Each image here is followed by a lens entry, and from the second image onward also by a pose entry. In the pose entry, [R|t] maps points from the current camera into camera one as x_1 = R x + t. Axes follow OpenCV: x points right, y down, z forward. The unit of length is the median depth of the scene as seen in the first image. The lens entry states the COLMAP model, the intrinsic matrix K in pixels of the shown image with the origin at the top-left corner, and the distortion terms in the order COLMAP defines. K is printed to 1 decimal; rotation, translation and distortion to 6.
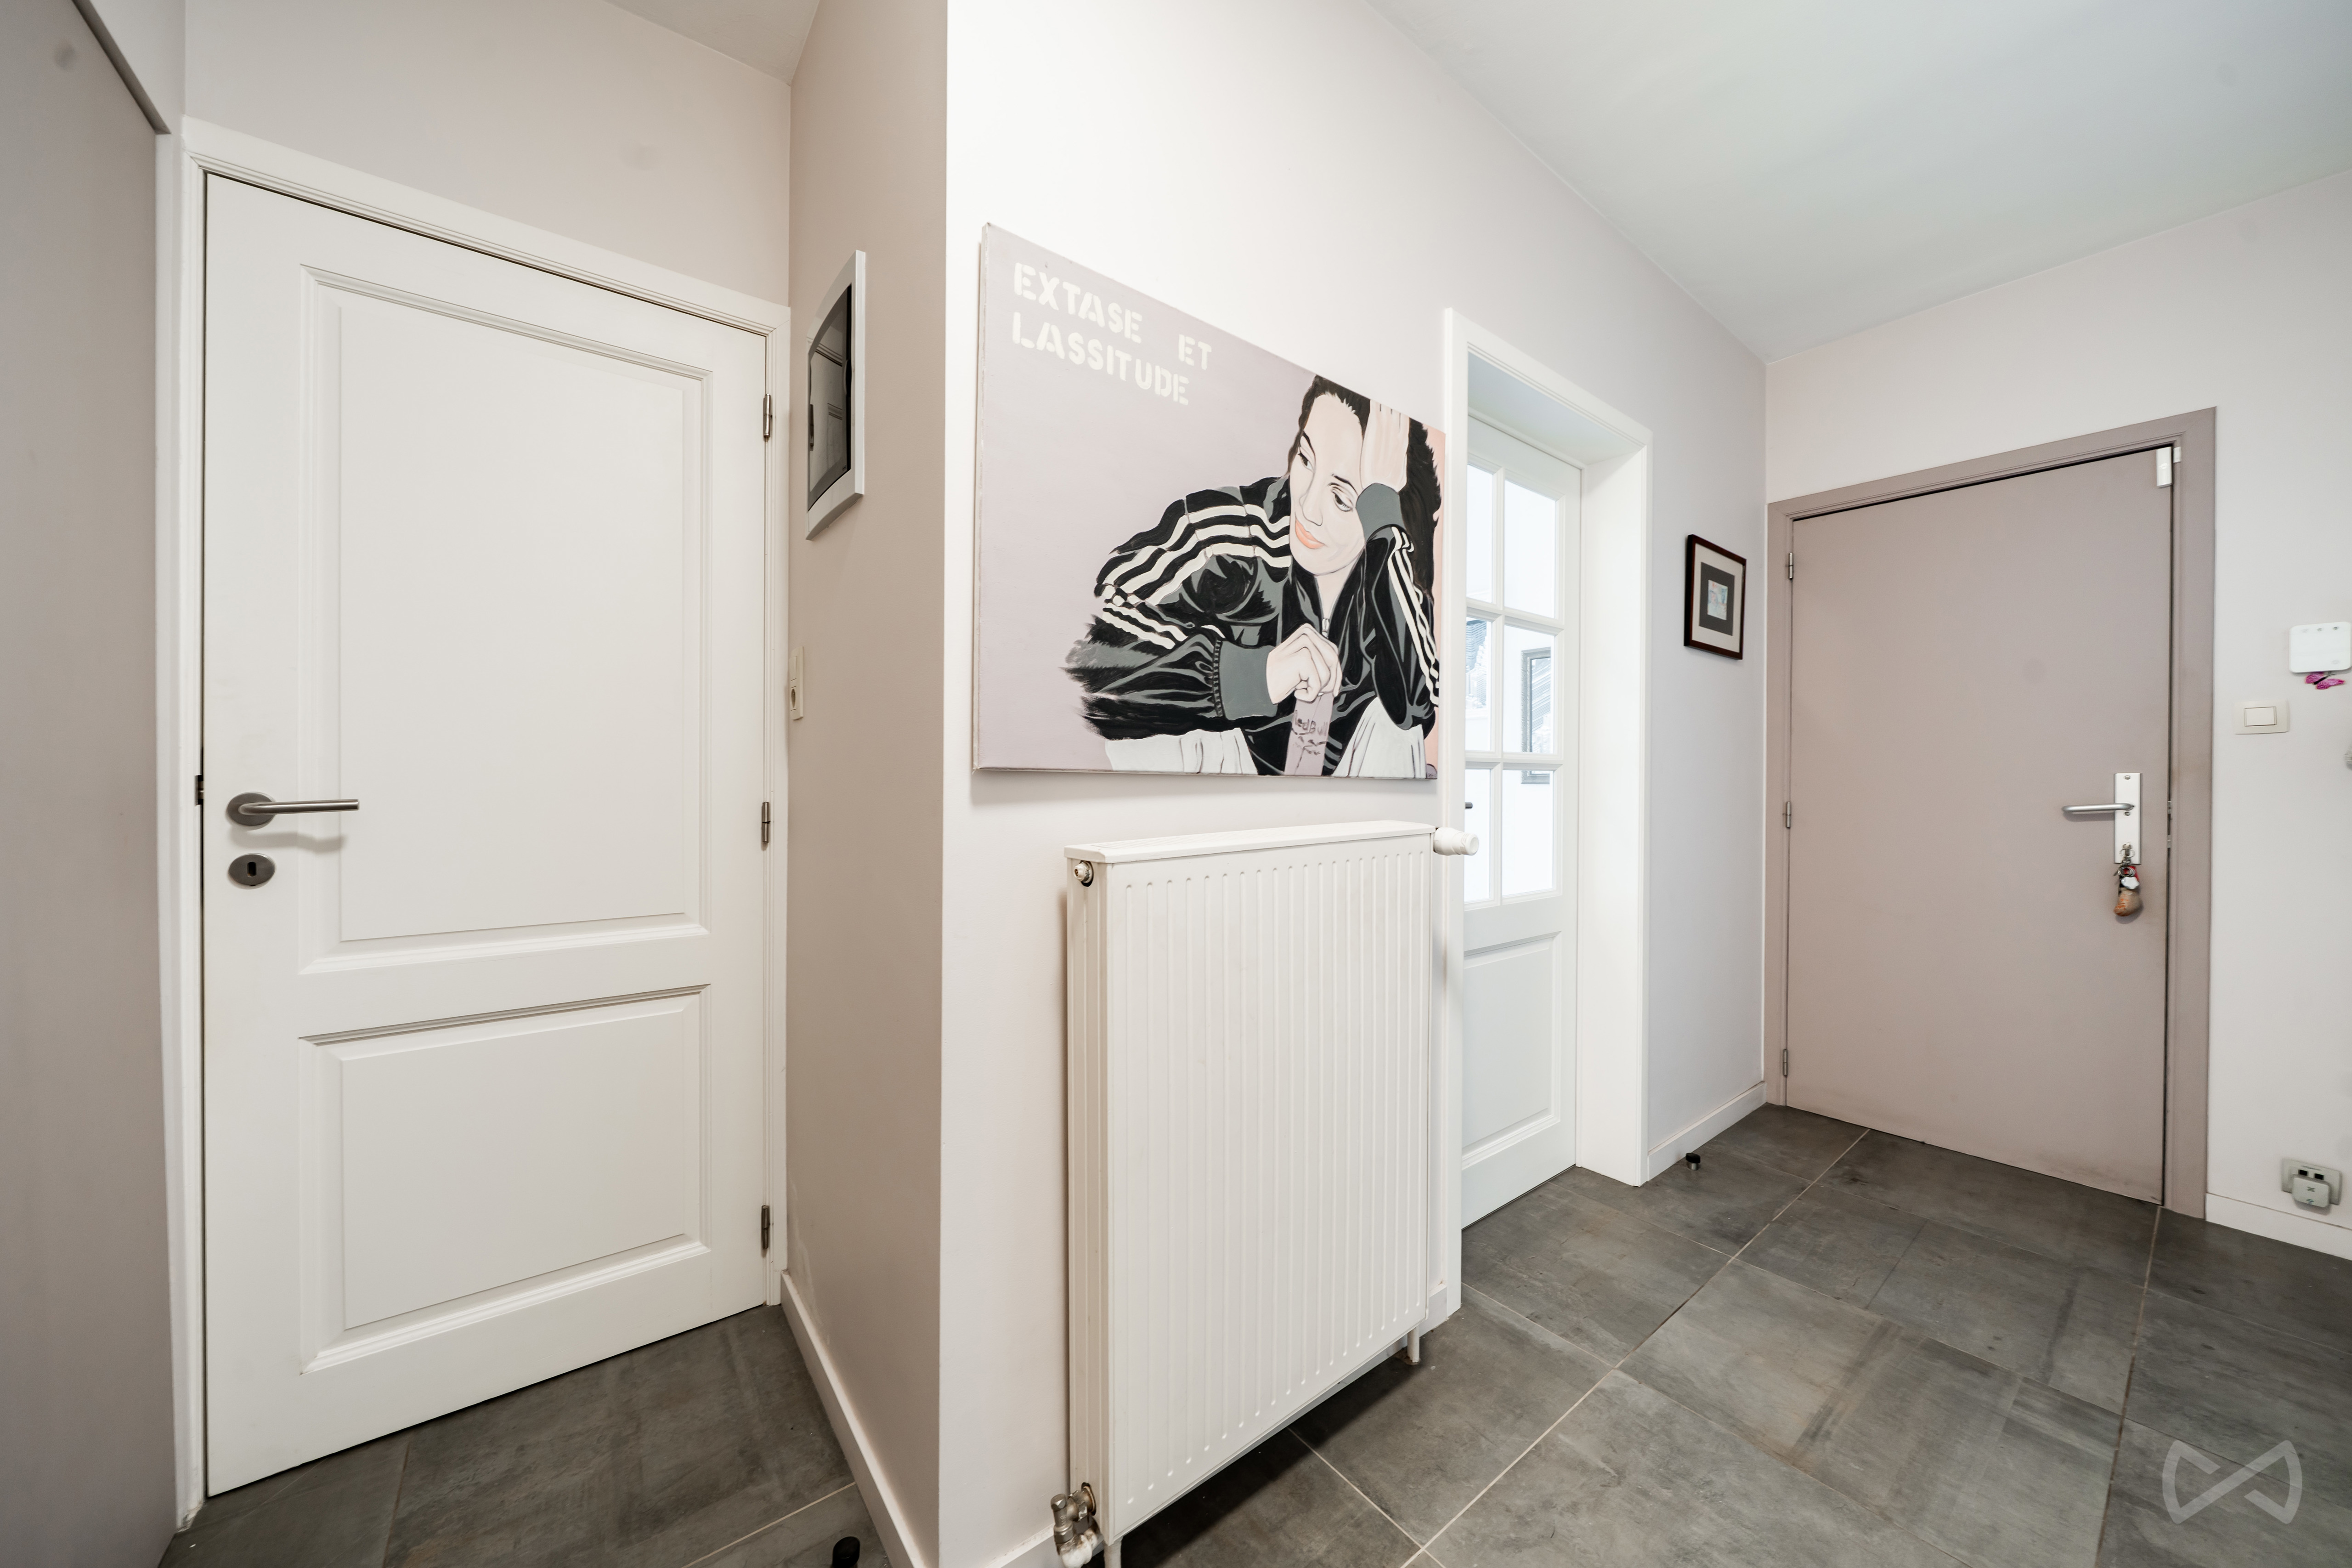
lens RADIAL K [[810.6, 0, 1179.4], [0, 810.6, 781.5], [0, 0, 1]] dist [-0.005589, 0.000134]
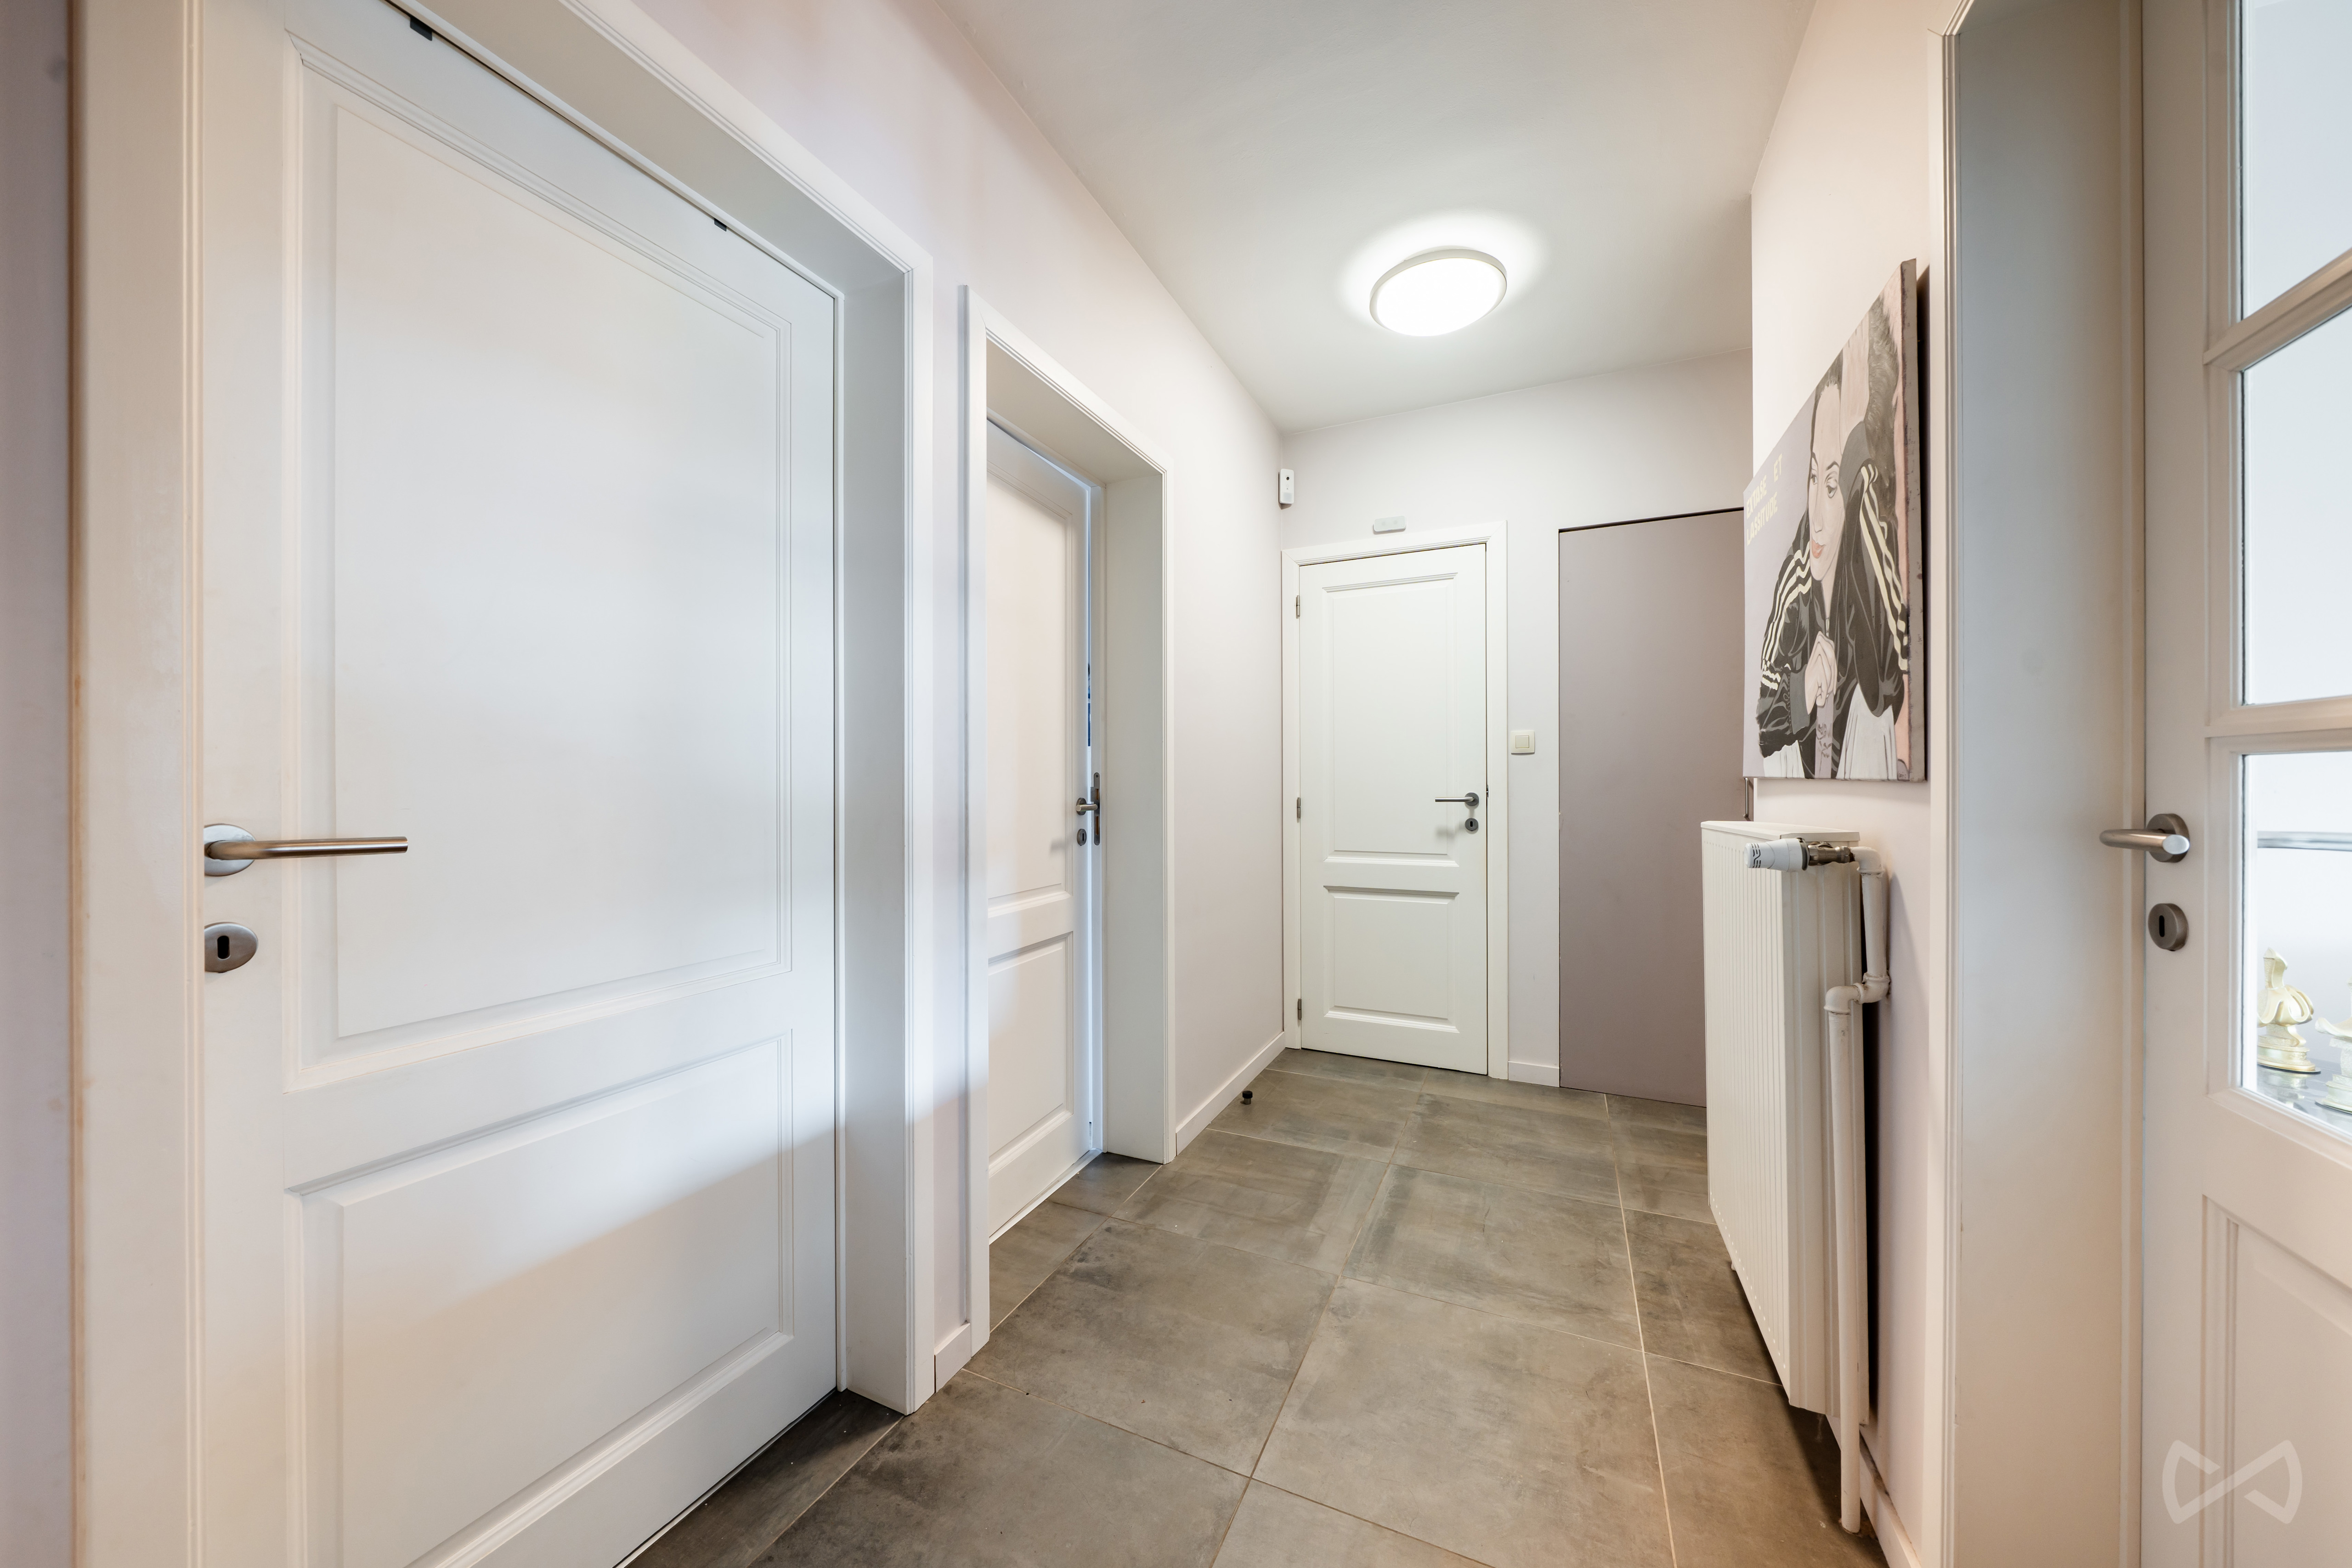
lens RADIAL K [[810.6, 0, 1174.1], [0, 810.6, 783.6], [0, 0, 1]] dist [-0.005589, 0.000134]
pose [[-0.884269, -0.001006, -0.466978, 1.358900], [-0.002408, 0.999994, 0.002407, -0.001318], [0.466973, 0.003253, -0.884266, 1.523811]]
